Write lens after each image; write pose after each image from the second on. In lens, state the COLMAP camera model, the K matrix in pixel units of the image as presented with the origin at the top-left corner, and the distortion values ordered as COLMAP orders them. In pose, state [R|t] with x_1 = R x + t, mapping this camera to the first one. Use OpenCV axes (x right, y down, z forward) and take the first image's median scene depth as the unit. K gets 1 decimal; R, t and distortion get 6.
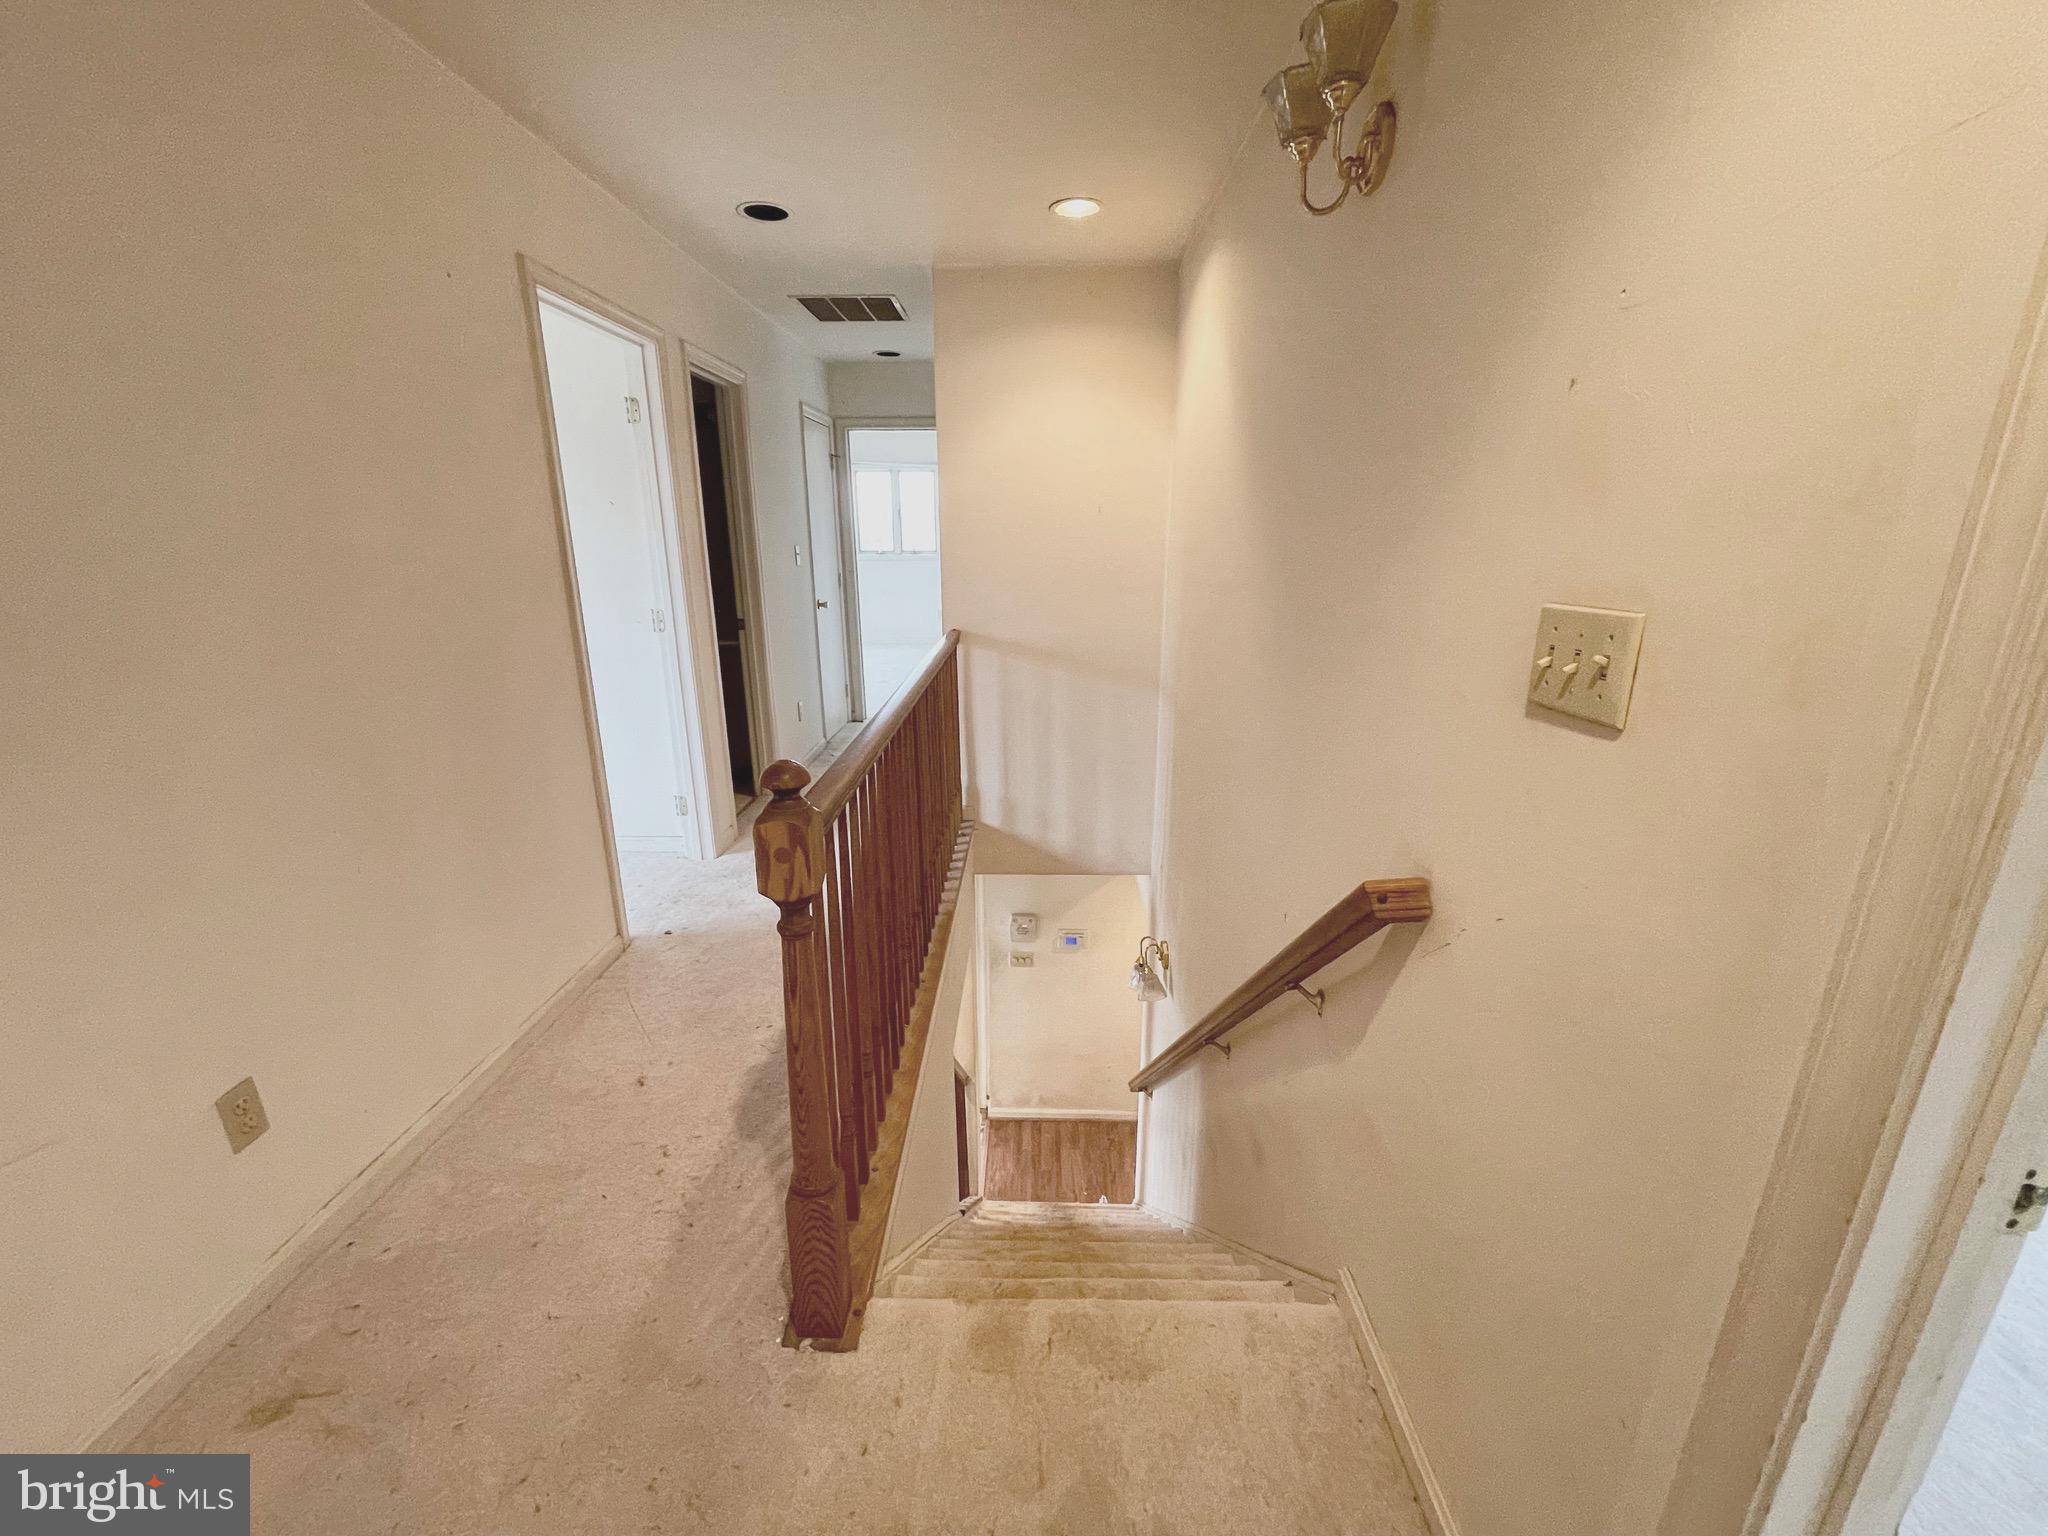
lens RADIAL K [[824.7, 0, 1022.3], [0, 824.7, 770.3], [0, 0, 1]] dist [-0.003290, 0.001053]
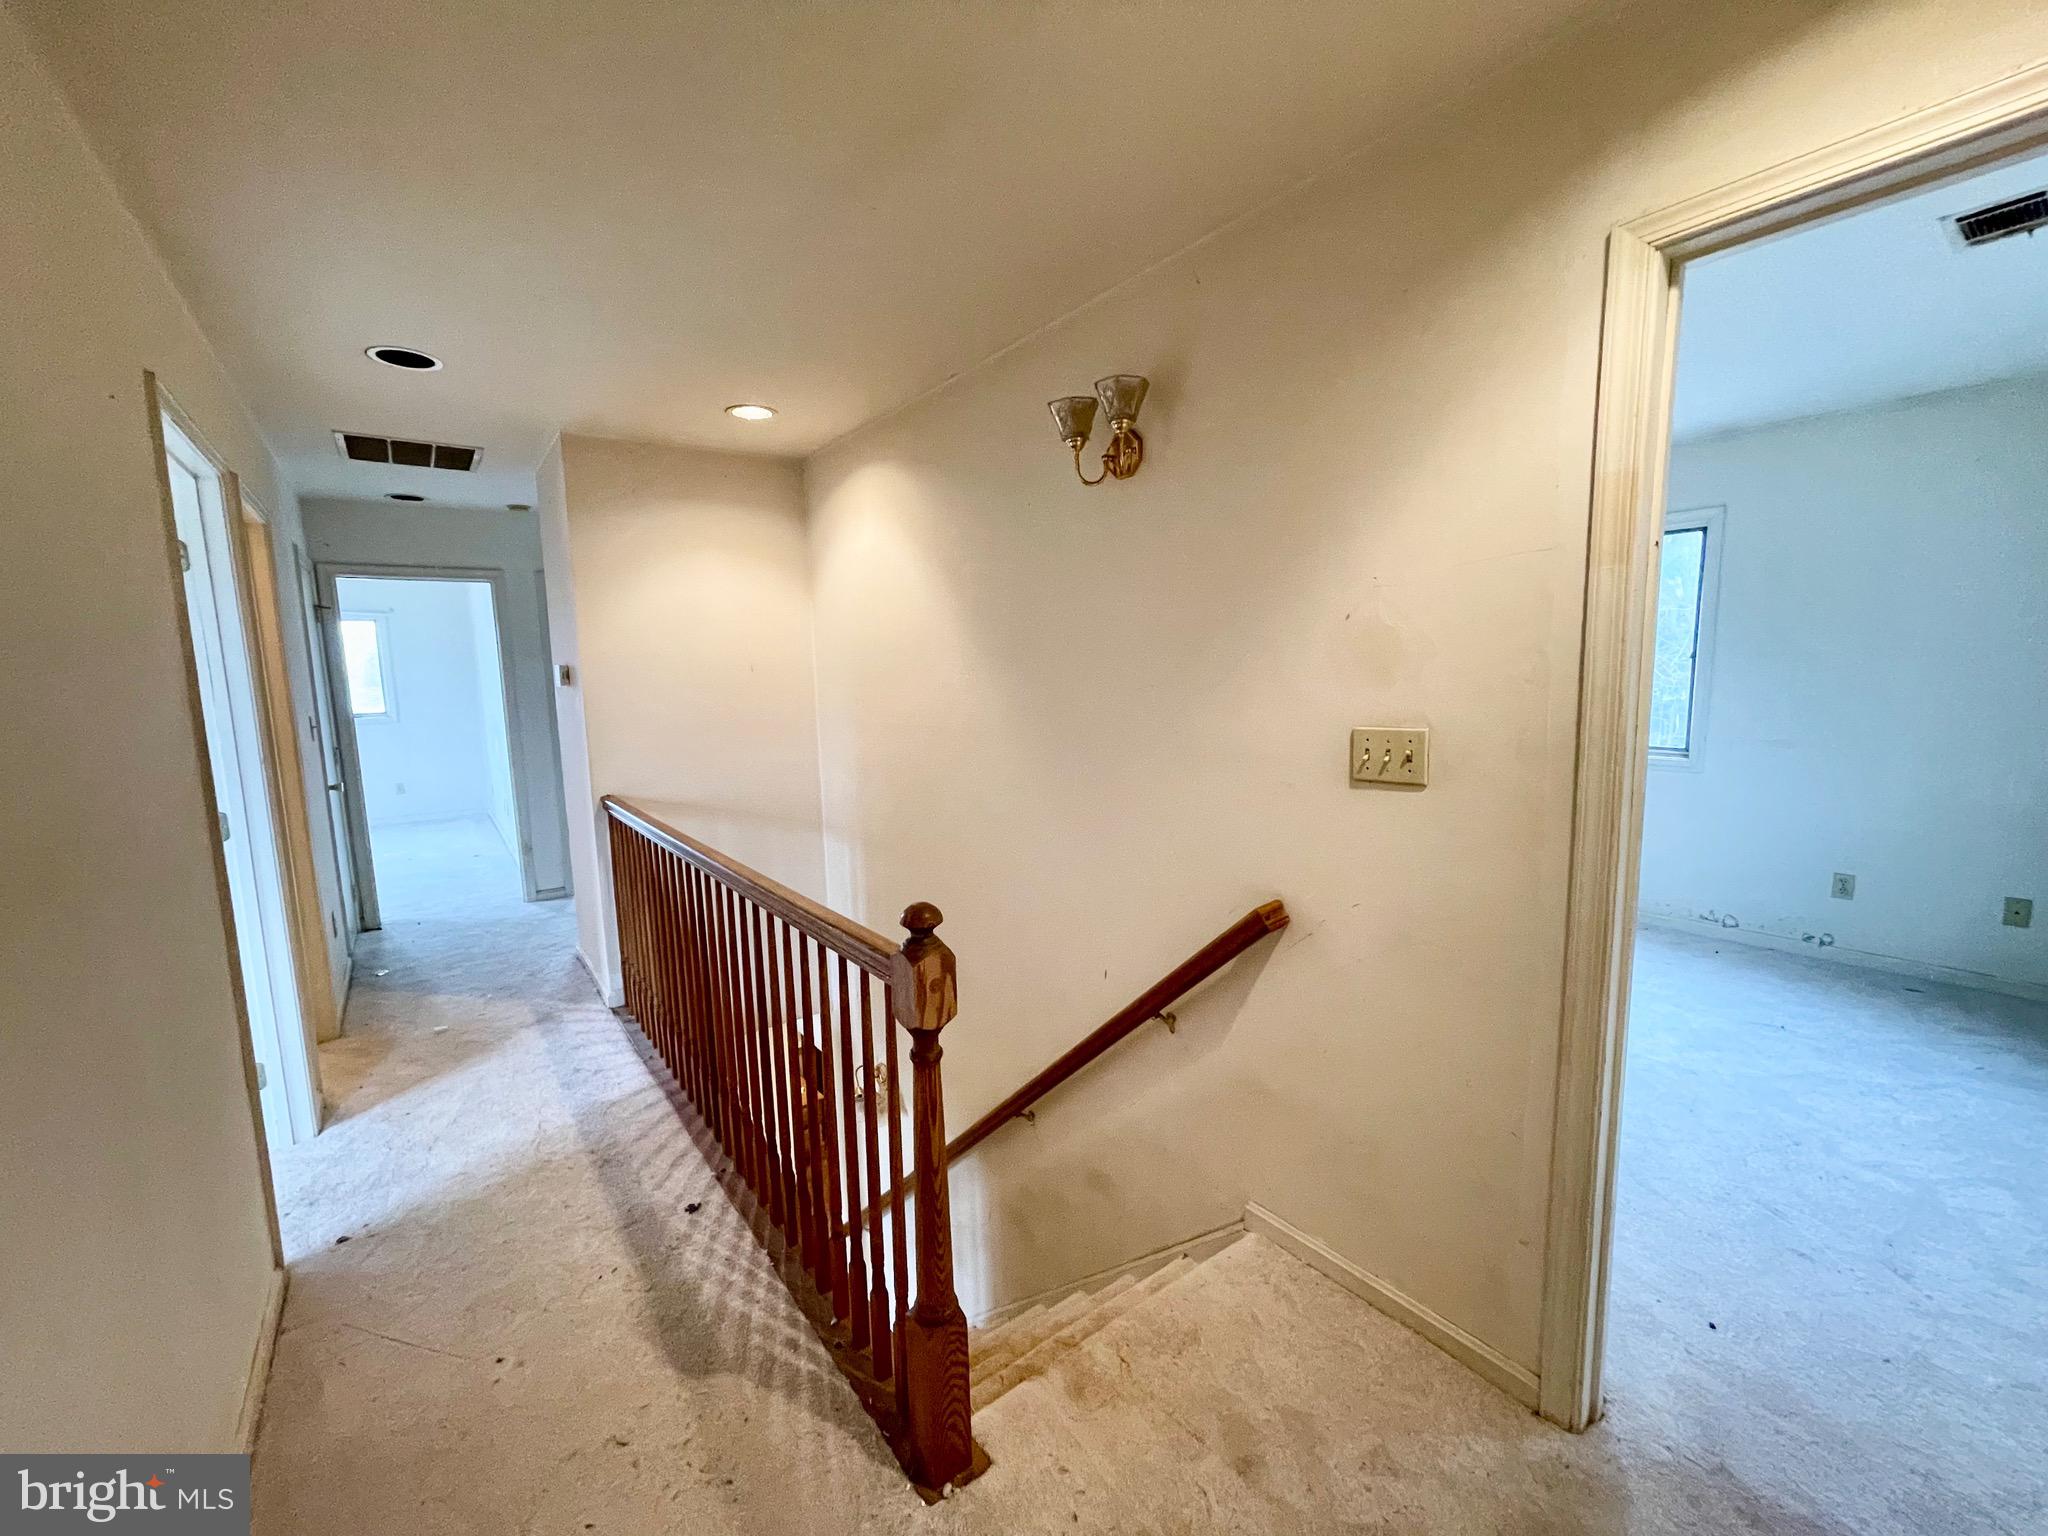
lens RADIAL K [[824.7, 0, 1018.0], [0, 824.7, 772.6], [0, 0, 1]] dist [-0.003290, 0.001053]
pose [[0.792977, -0.094637, 0.601856, -0.706124], [0.192413, 0.976204, -0.100015, -0.038702], [-0.578069, 0.195115, 0.792317, -0.014127]]
